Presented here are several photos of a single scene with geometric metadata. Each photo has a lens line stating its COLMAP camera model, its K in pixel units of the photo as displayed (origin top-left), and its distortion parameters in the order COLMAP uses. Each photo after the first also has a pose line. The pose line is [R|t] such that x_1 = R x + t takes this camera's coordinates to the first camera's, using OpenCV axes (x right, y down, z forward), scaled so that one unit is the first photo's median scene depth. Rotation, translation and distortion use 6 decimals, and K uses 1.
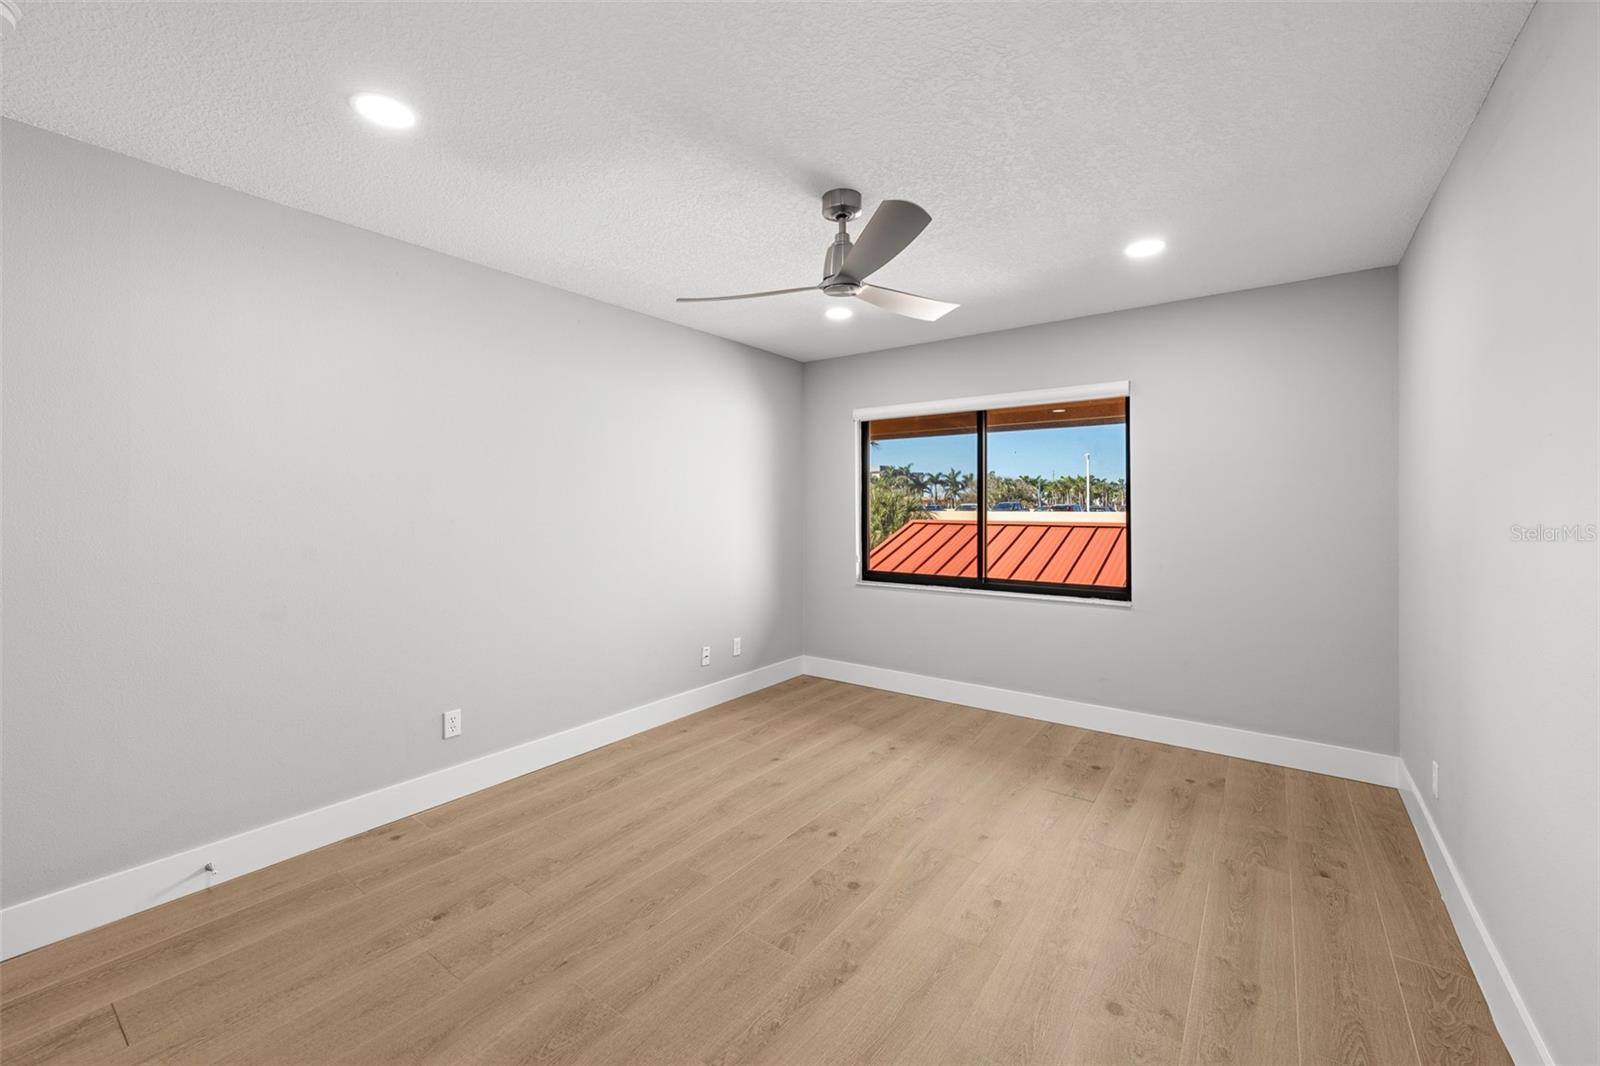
lens RADIAL K [[641.0, 0, 802.3], [0, 641.0, 517.1], [0, 0, 1]] dist [-0.000789, 0.000139]
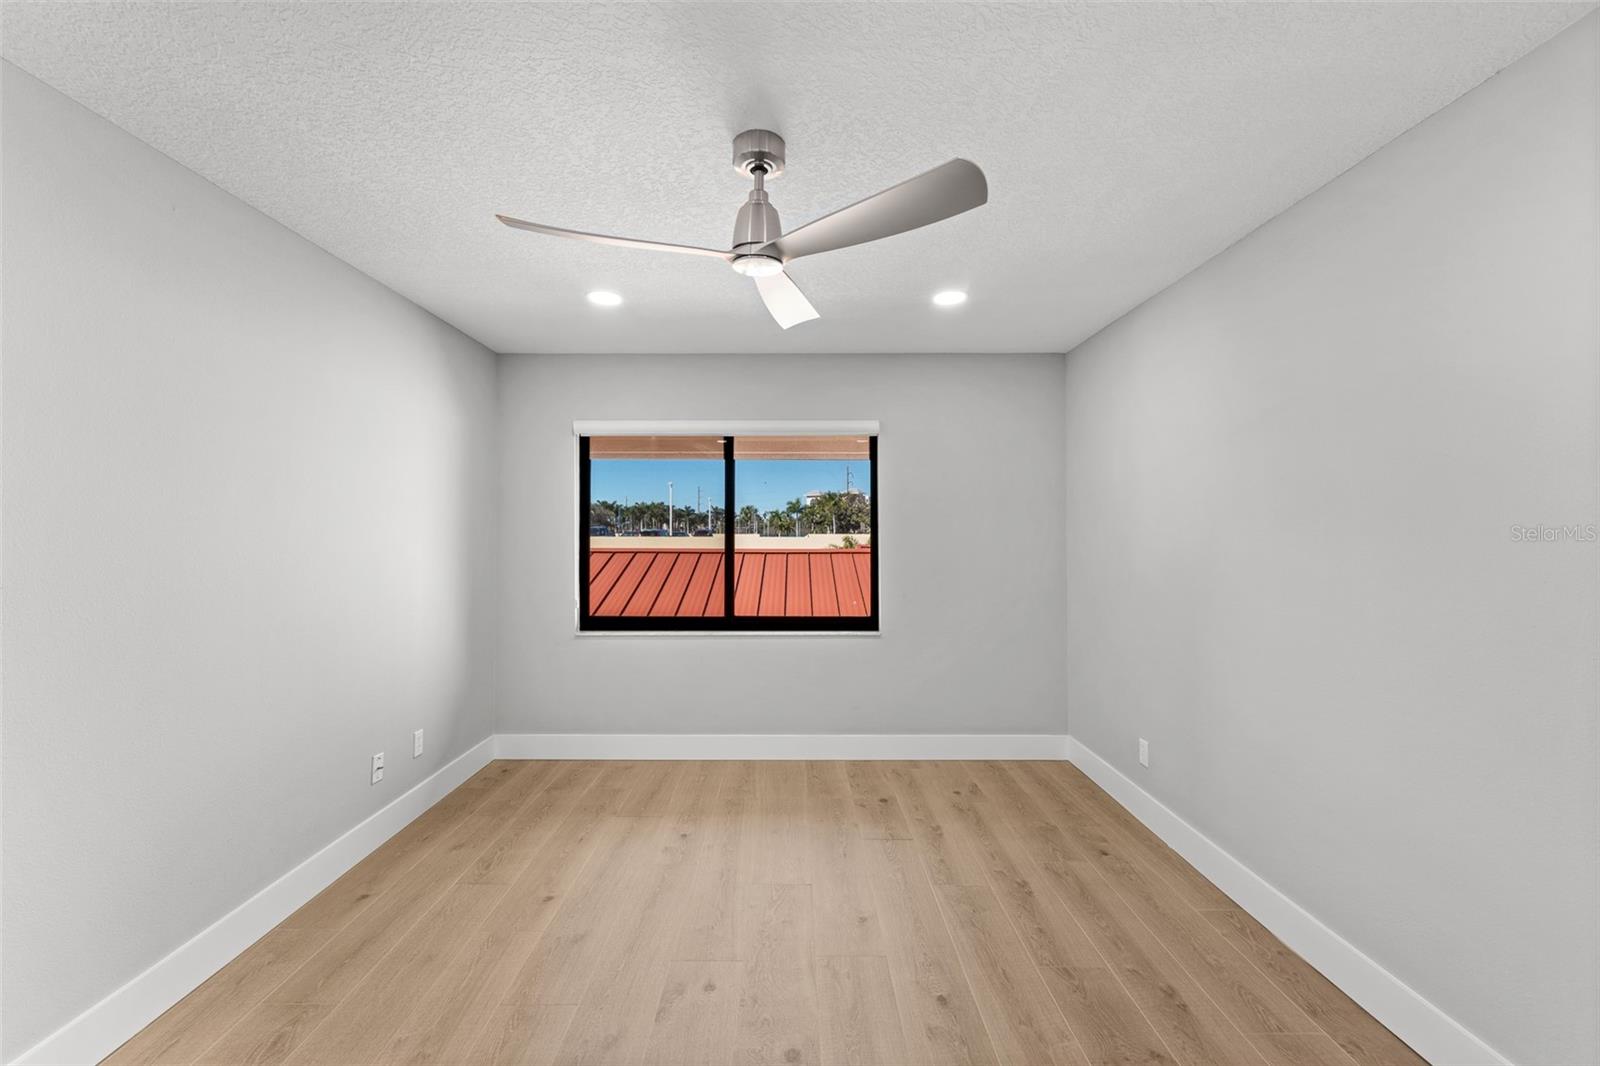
lens RADIAL K [[639.6, 0, 794.1], [0, 639.6, 528.4], [0, 0, 1]] dist [-0.001566, -0.000262]
pose [[0.805069, 0.003859, 0.593169, -0.245334], [0.008129, 0.999813, -0.017538, -0.019807], [-0.593126, 0.018941, 0.804887, 0.258563]]
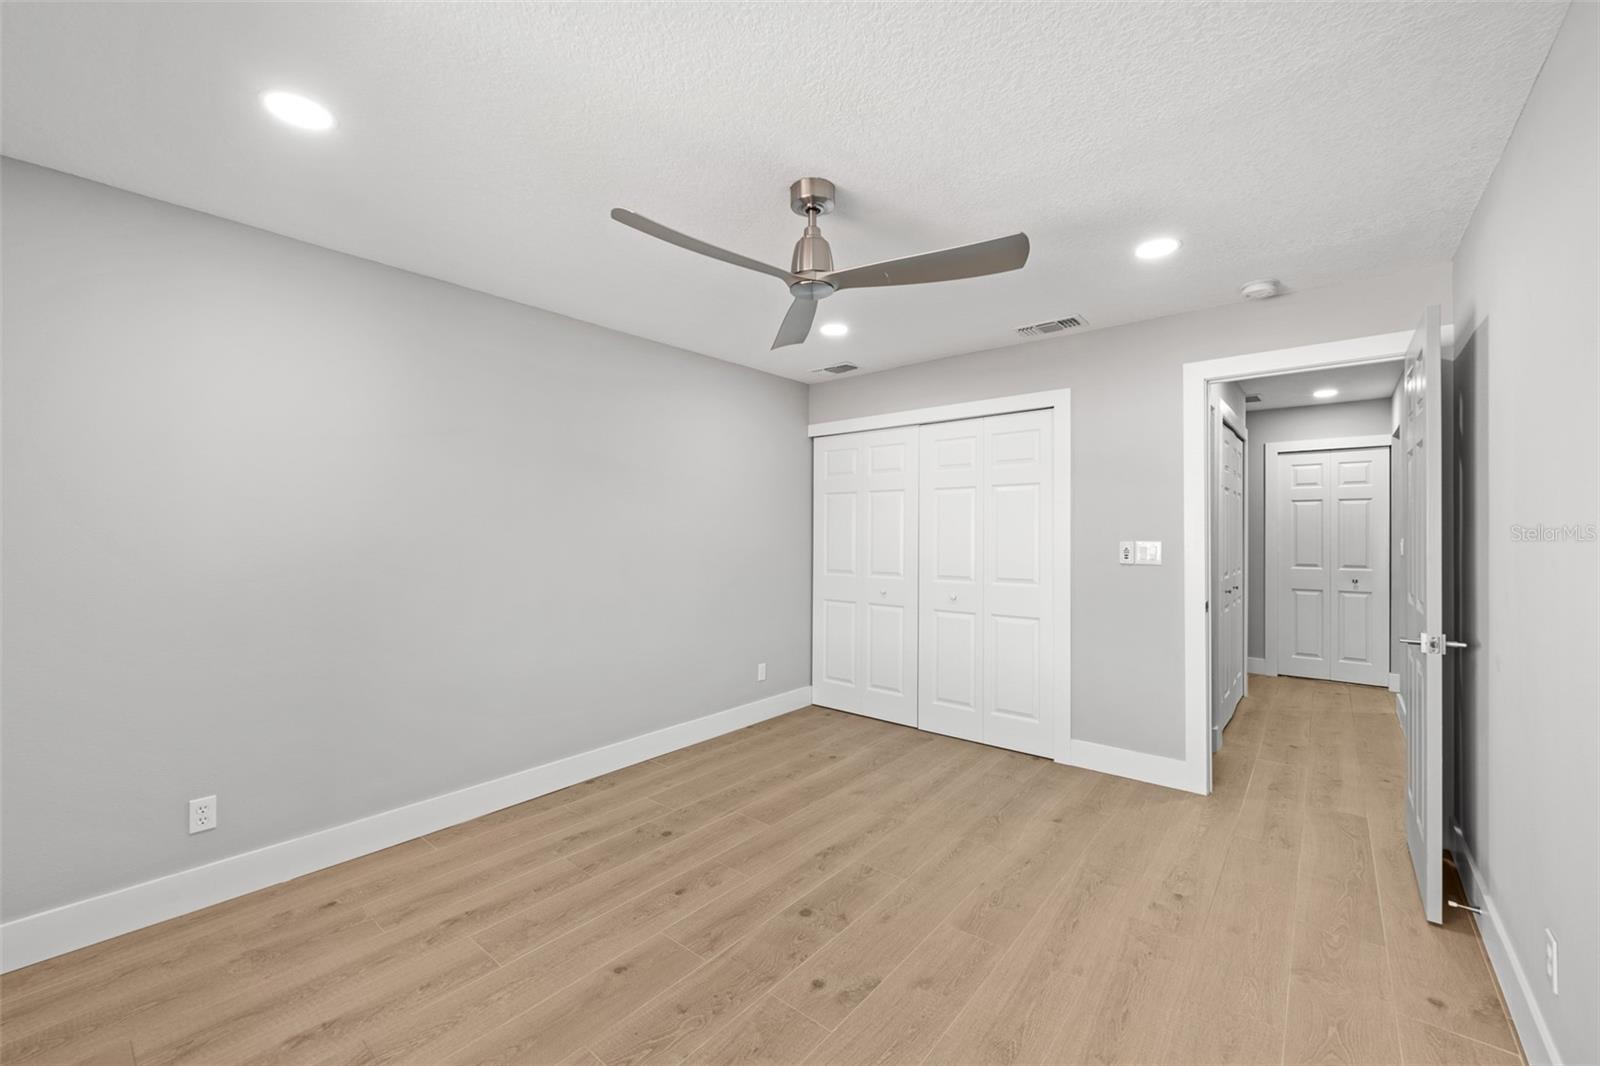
lens RADIAL K [[641.0, 0, 802.3], [0, 641.0, 517.1], [0, 0, 1]] dist [-0.000789, 0.000139]
pose [[-0.998118, 0.001436, 0.061305, 0.015639], [0.001307, 0.999997, -0.002142, -0.026671], [-0.061308, -0.002058, -0.998117, 1.342840]]
